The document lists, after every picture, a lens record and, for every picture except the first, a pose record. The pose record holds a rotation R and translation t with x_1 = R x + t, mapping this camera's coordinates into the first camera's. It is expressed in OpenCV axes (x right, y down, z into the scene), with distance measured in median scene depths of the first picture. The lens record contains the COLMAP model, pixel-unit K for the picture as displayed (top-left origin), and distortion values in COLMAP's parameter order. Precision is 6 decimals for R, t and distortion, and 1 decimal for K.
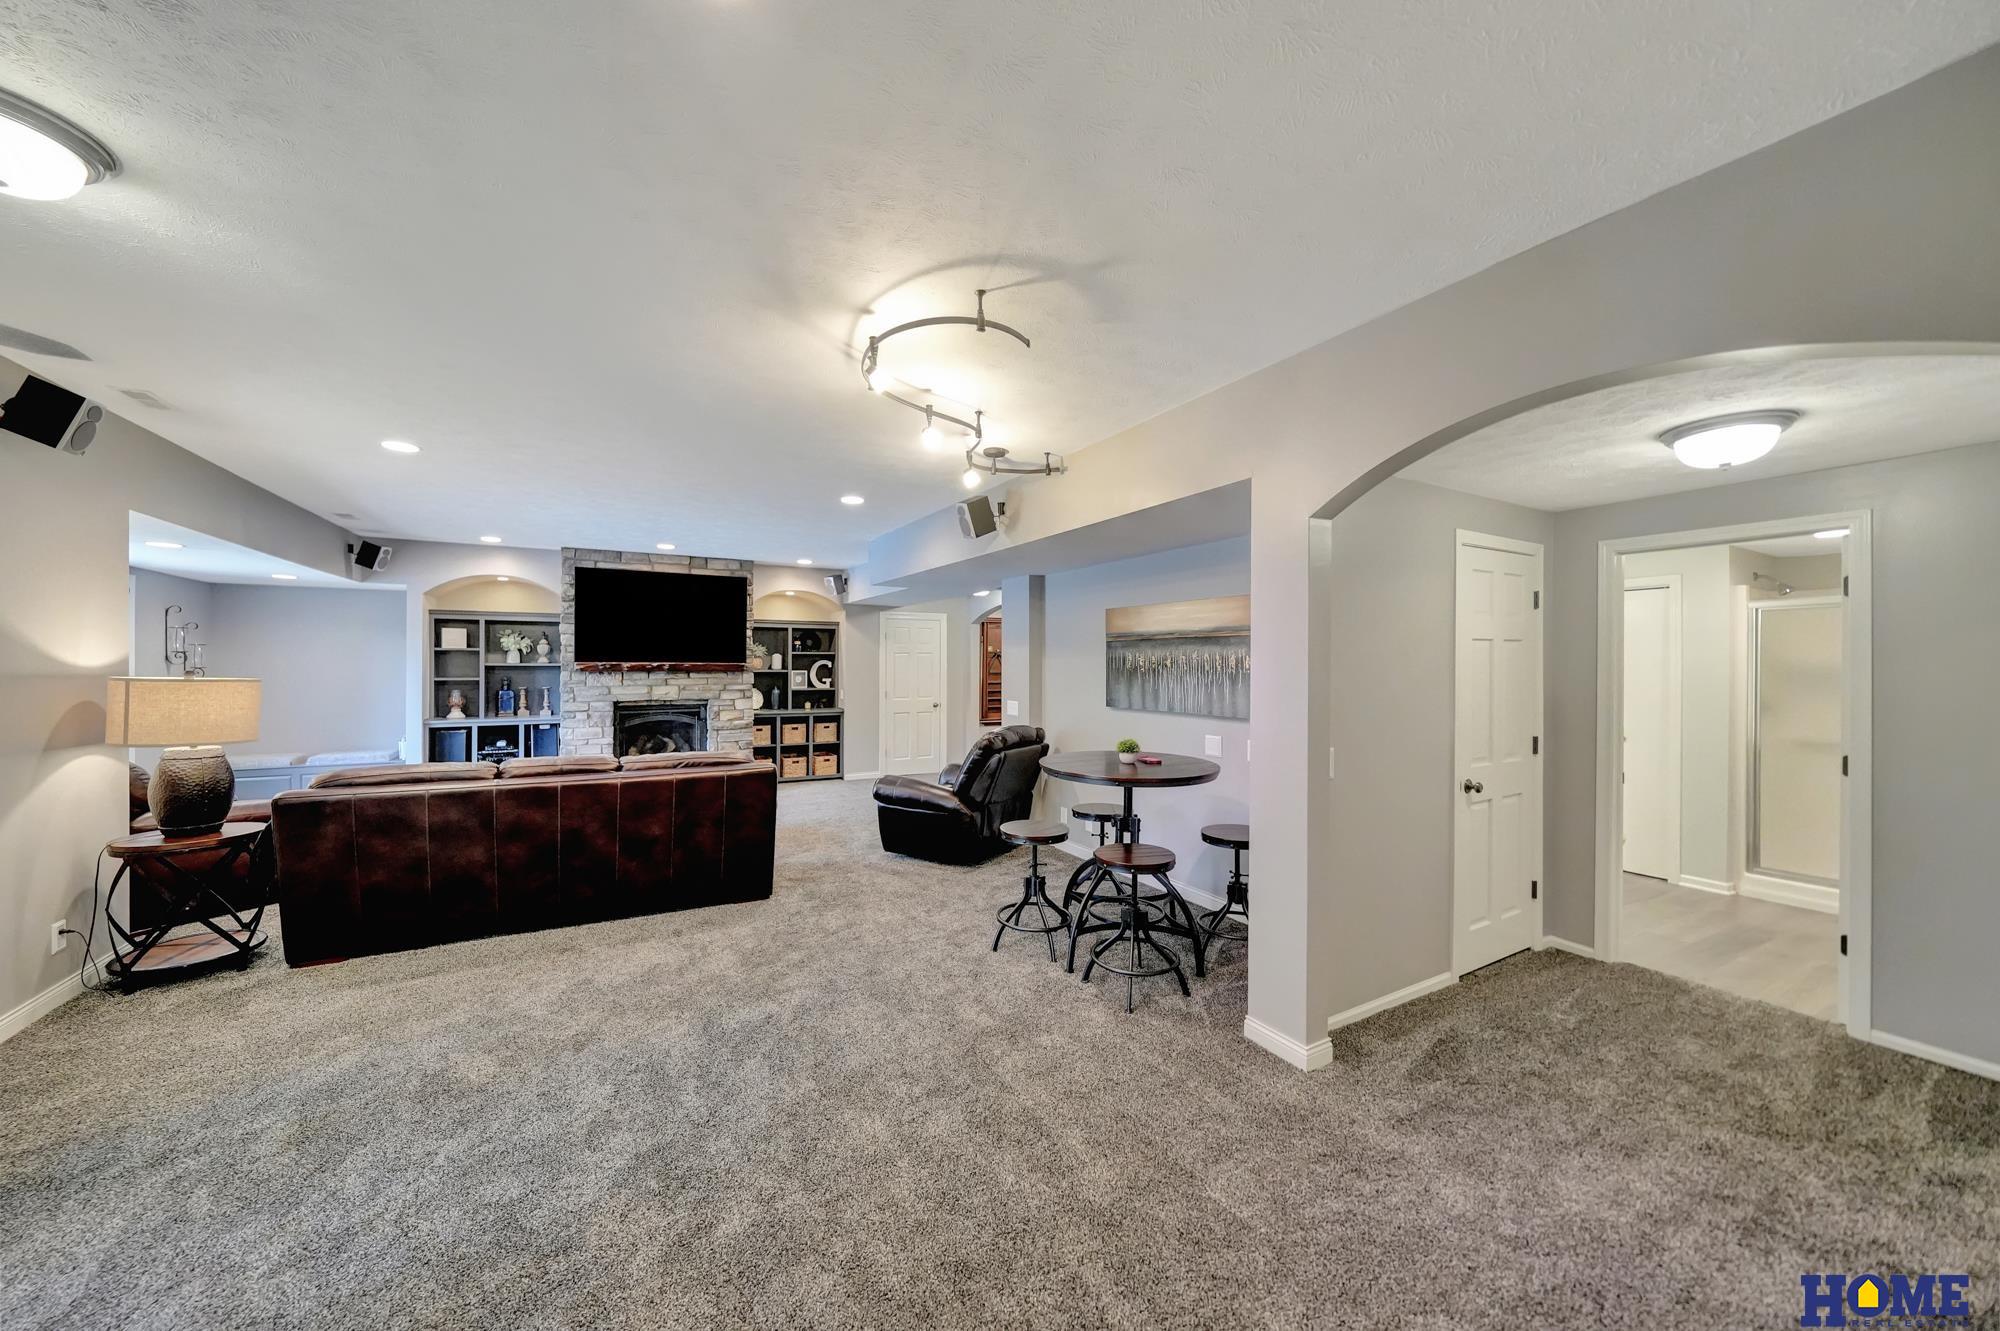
lens RADIAL K [[701.7, 0, 971.2], [0, 701.7, 663.0], [0, 0, 1]] dist [0.005378, -0.000561]
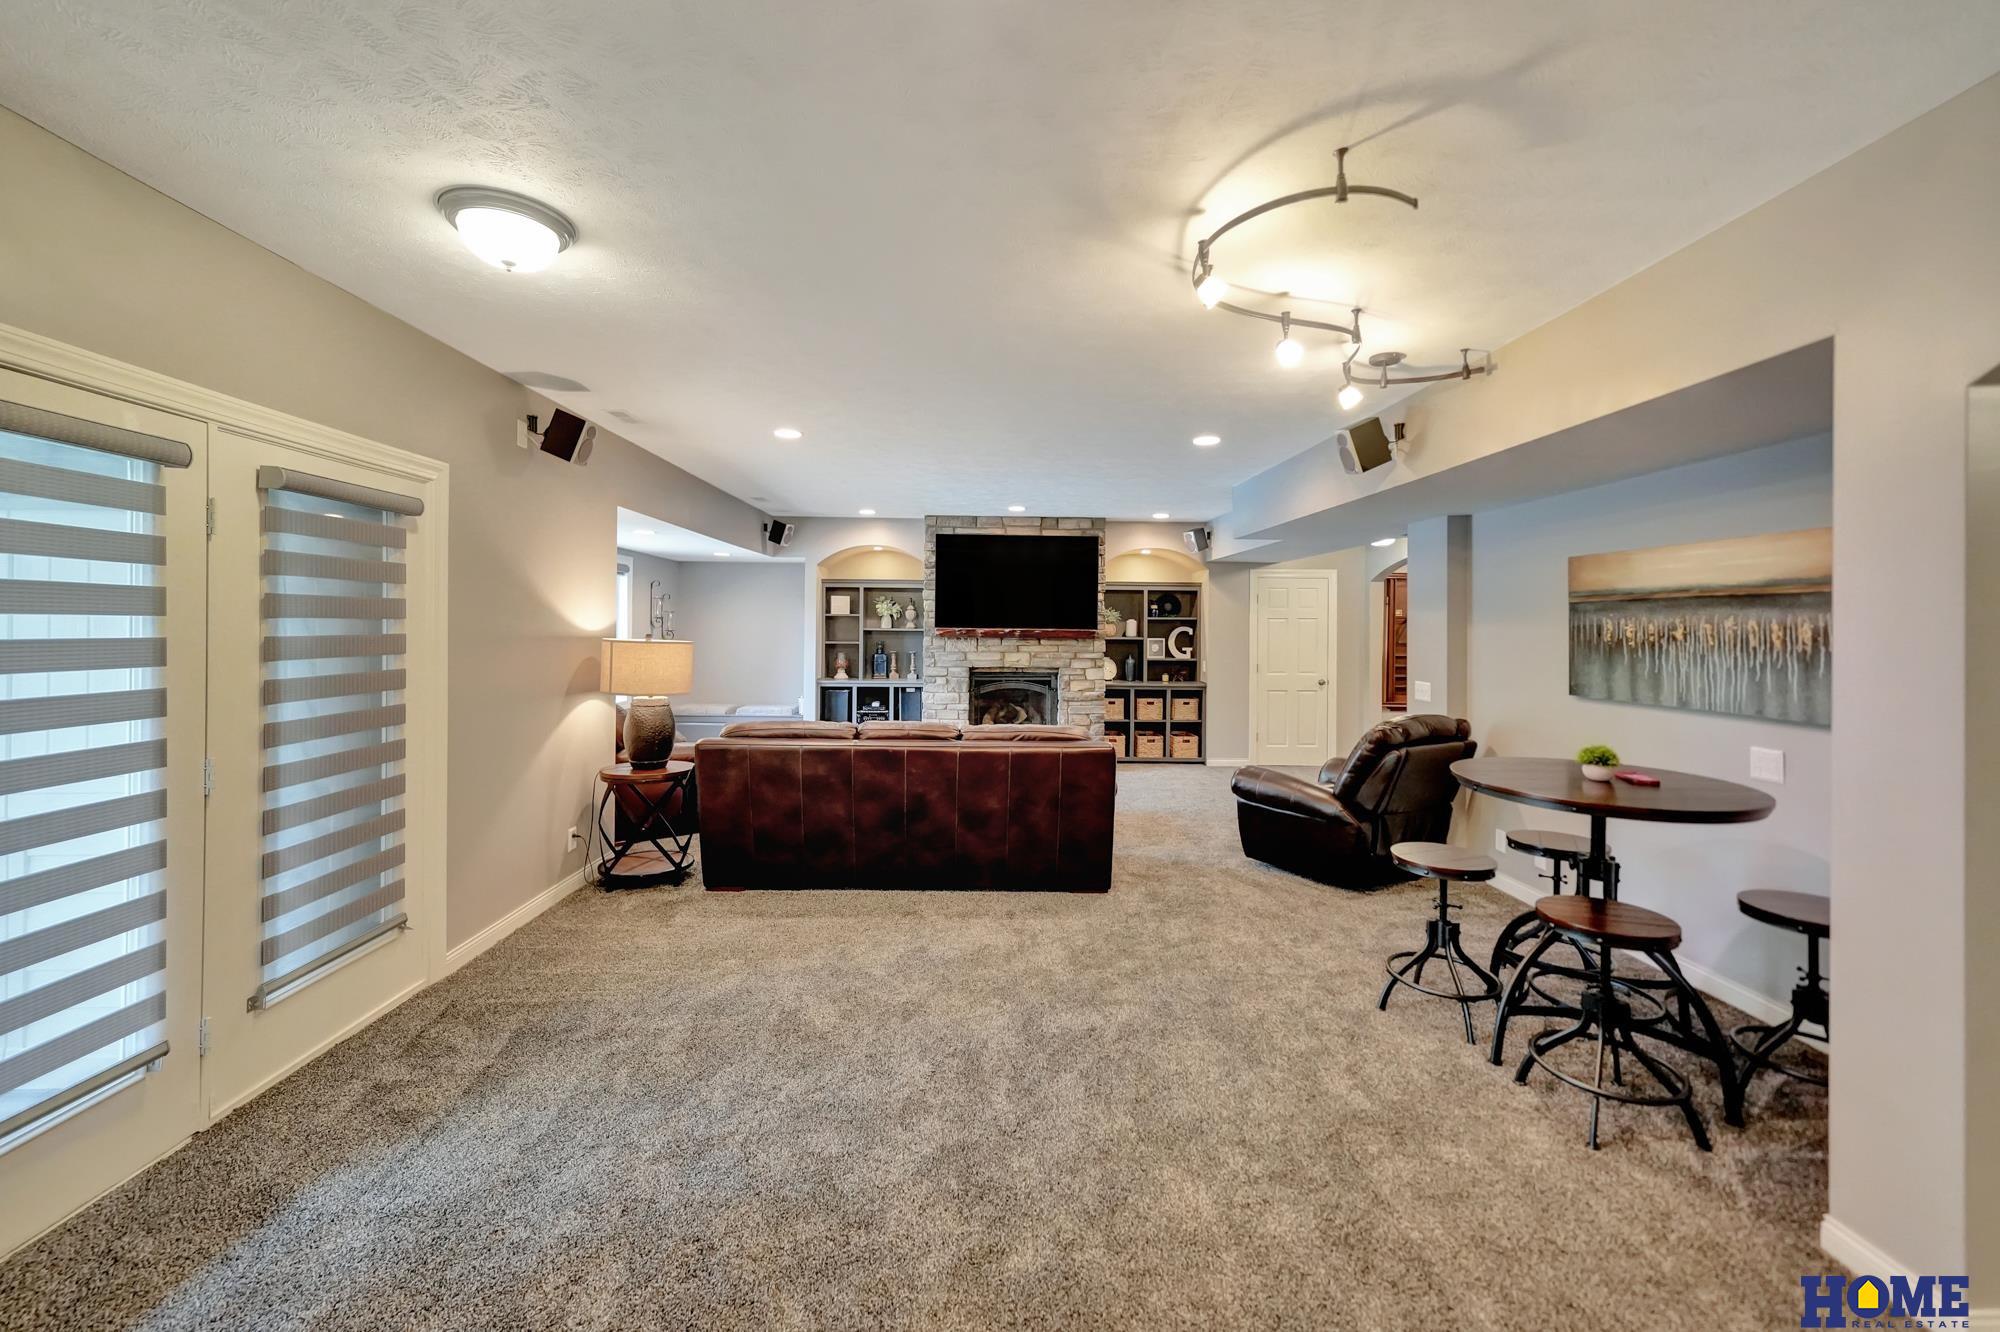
lens RADIAL K [[787.3, 0, 995.0], [0, 787.3, 622.9], [0, 0, 1]] dist [0.008532, -0.000057]
pose [[0.895786, 0.002267, -0.444481, 0.035690], [-0.005458, 0.999968, -0.005900, -0.003293], [0.444453, 0.007711, 0.895769, 0.036939]]
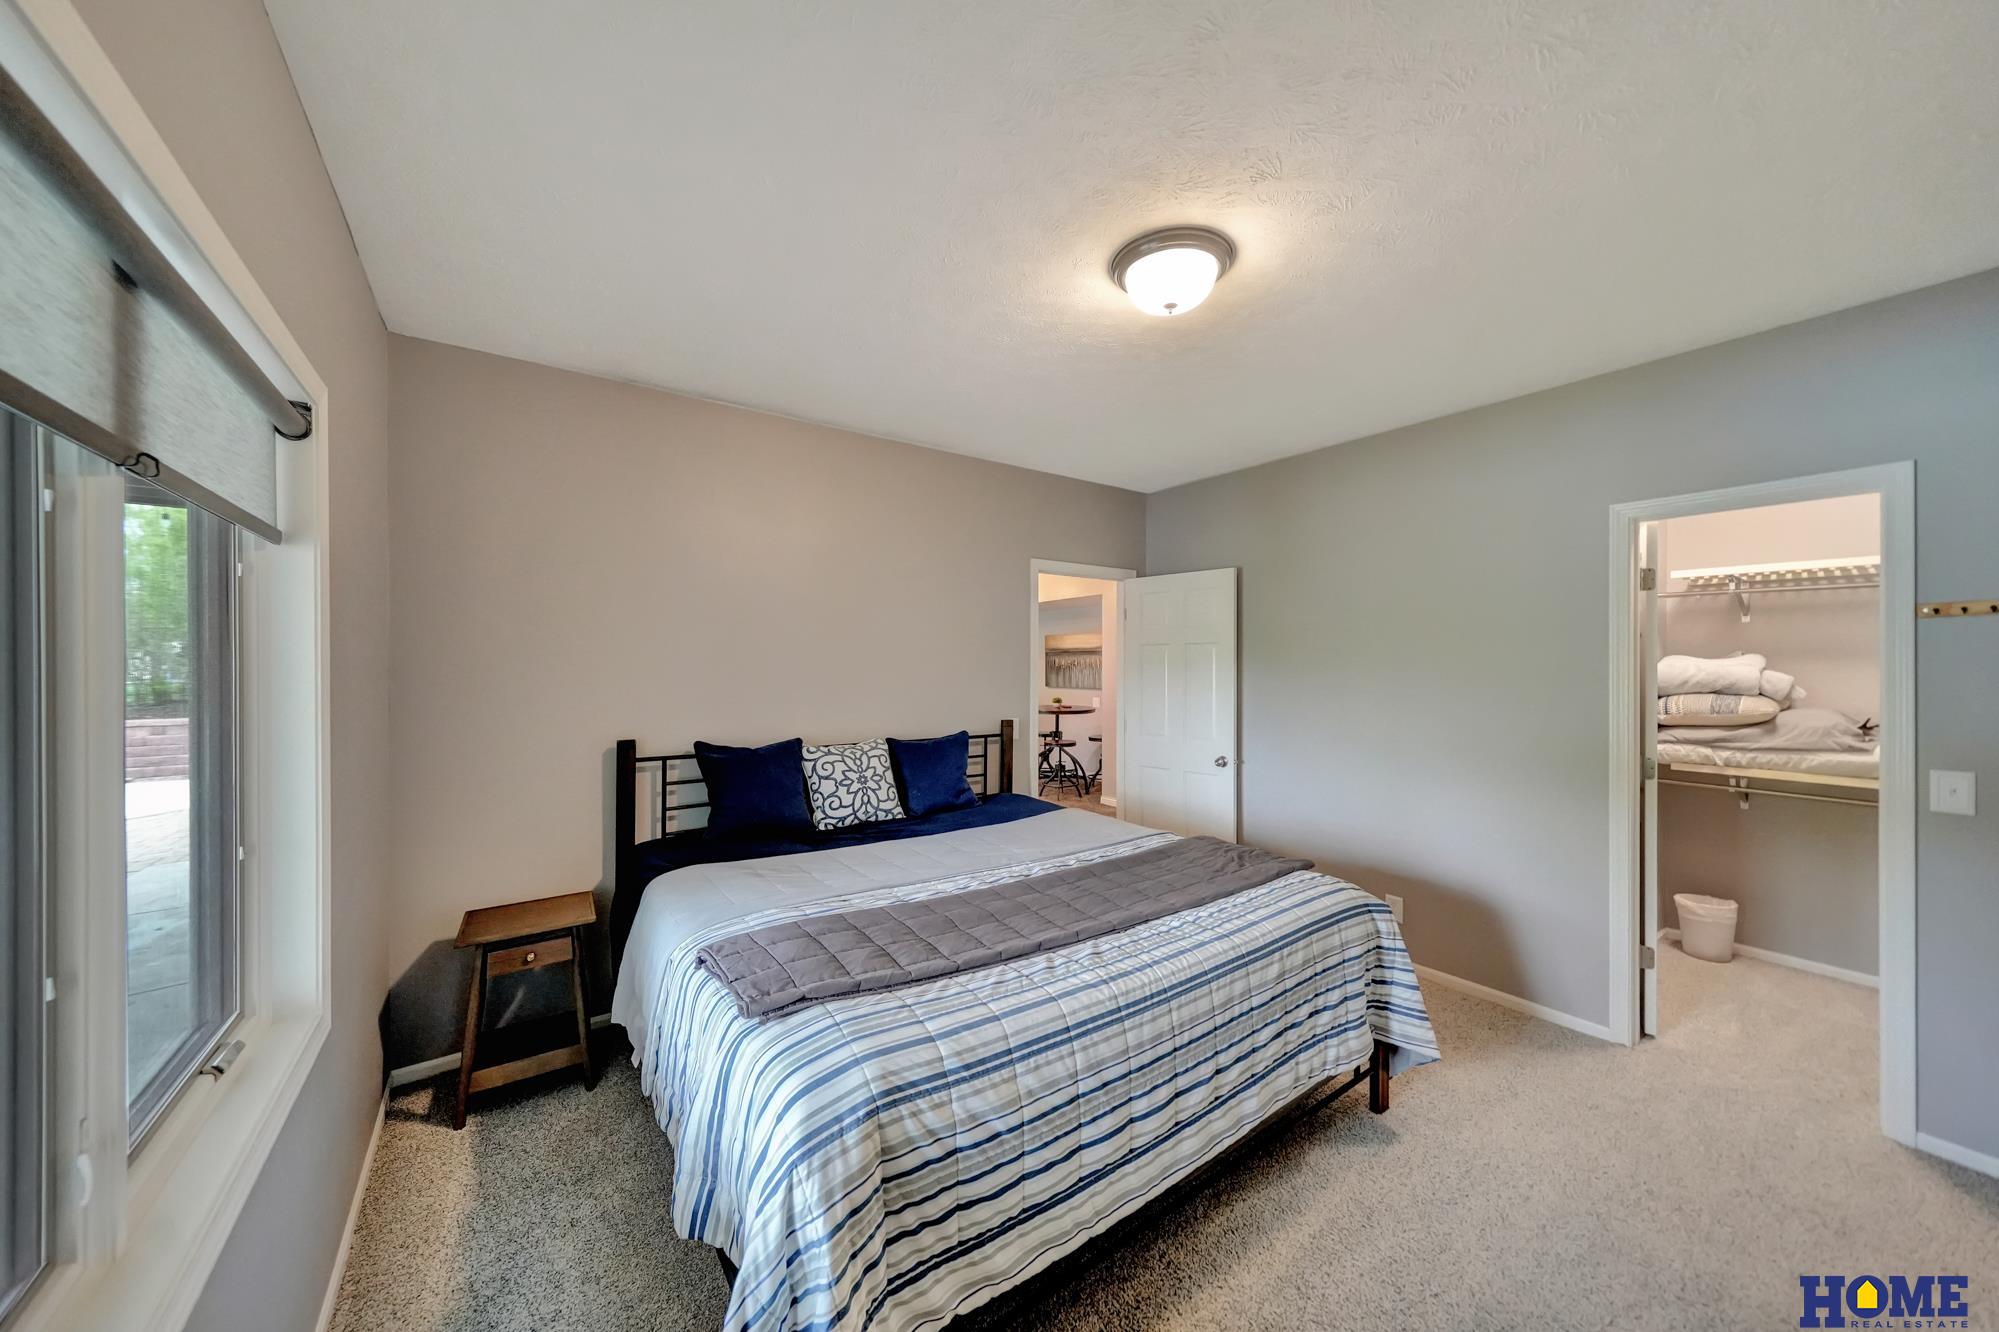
lens RADIAL K [[701.3, 0, 995.4], [0, 701.3, 667.8], [0, 0, 1]] dist [0.005378, -0.000561]
pose [[0.991214, -0.002632, 0.132244, -0.242645], [0.002916, 0.999994, -0.001954, 0.017326], [-0.132238, 0.002322, 0.991215, -1.089583]]
